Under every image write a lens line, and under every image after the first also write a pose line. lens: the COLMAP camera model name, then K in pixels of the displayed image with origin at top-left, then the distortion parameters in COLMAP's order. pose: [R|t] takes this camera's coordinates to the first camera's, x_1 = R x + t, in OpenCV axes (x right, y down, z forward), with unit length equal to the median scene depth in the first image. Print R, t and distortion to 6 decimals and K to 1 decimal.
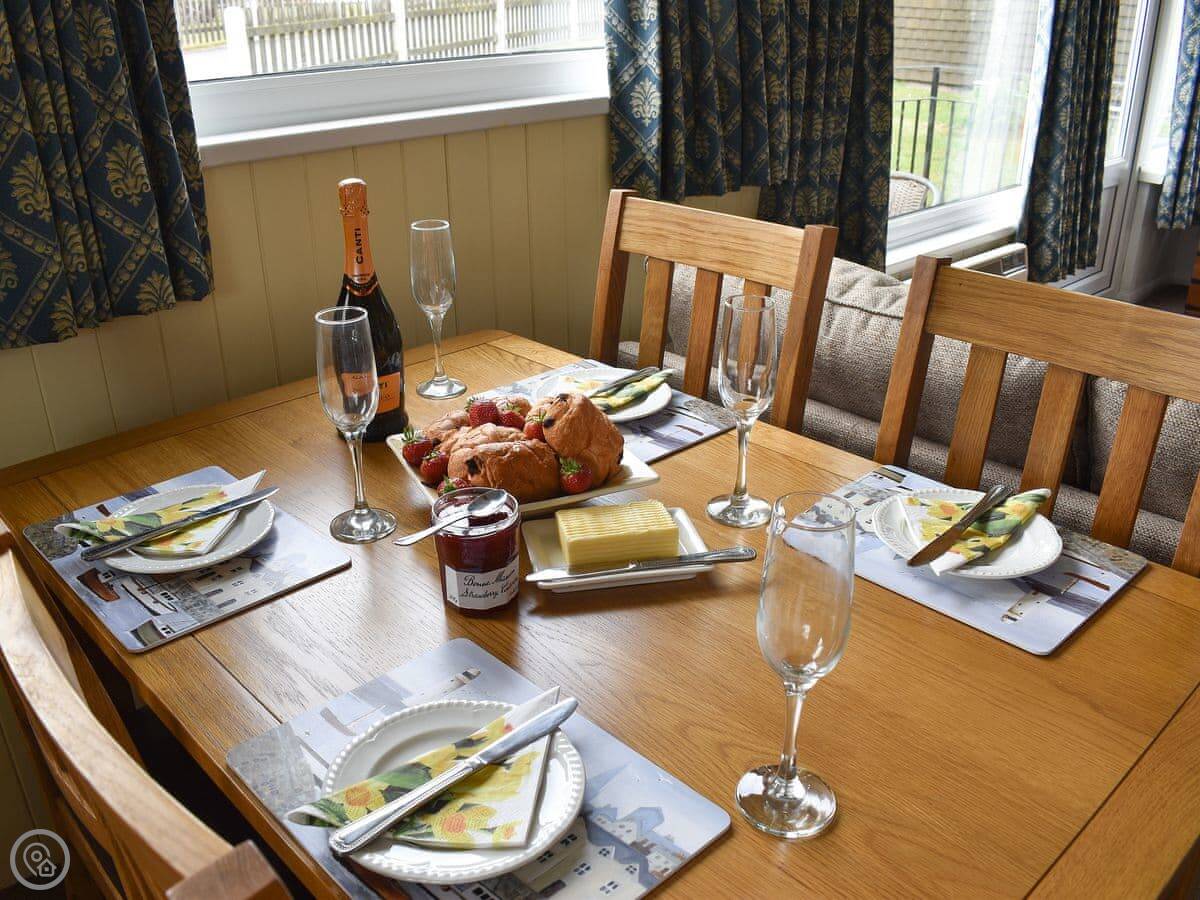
lens RADIAL K [[1076.0, 0, 554.6], [0, 1076.0, 455.3], [0, 0, 1]] dist [-0.098790, 0.018378]
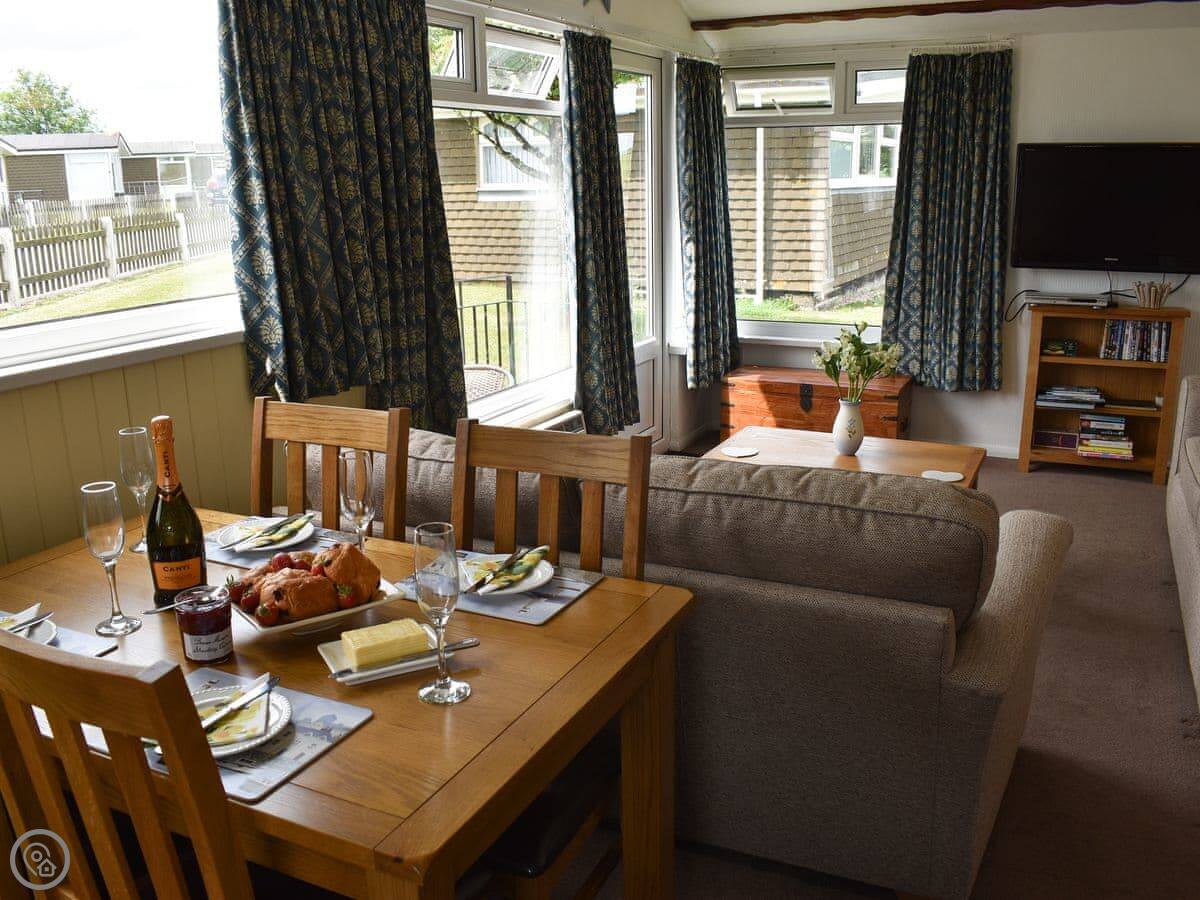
lens RADIAL K [[1076.0, 0, 577.2], [0, 1076.0, 455.0], [0, 0, 1]] dist [-0.098790, 0.018378]
pose [[0.931853, -0.095234, 0.350114, -0.051865], [0.156792, 0.975886, -0.151863, 0.109066], [-0.327209, 0.196409, 0.924315, -0.435558]]
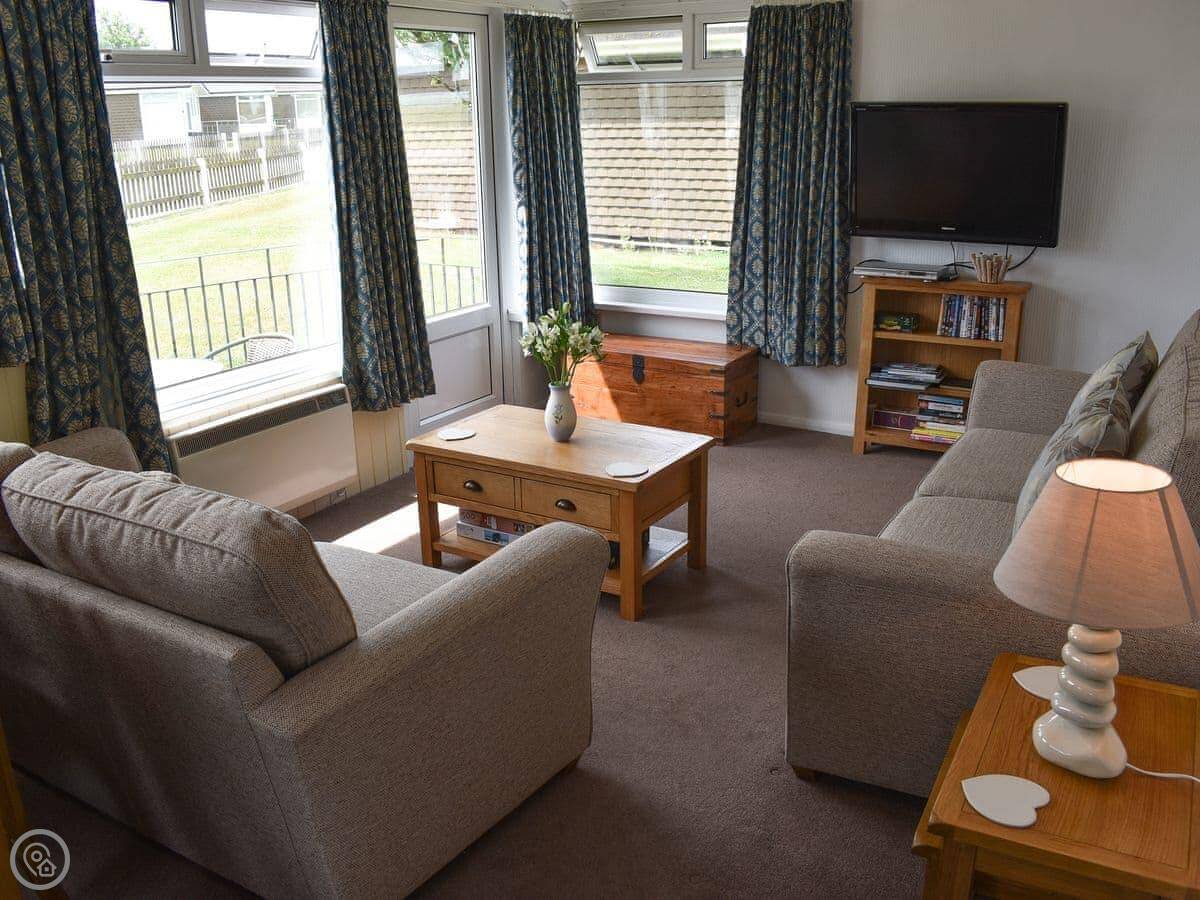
lens RADIAL K [[1076.0, 0, 591.5], [0, 1076.0, 459.6], [0, 0, 1]] dist [-0.098790, 0.018378]
pose [[0.958307, -0.089552, 0.271346, 0.768453], [0.122020, 0.986935, -0.105217, 0.130855], [-0.258379, 0.133940, 0.956713, -0.638204]]
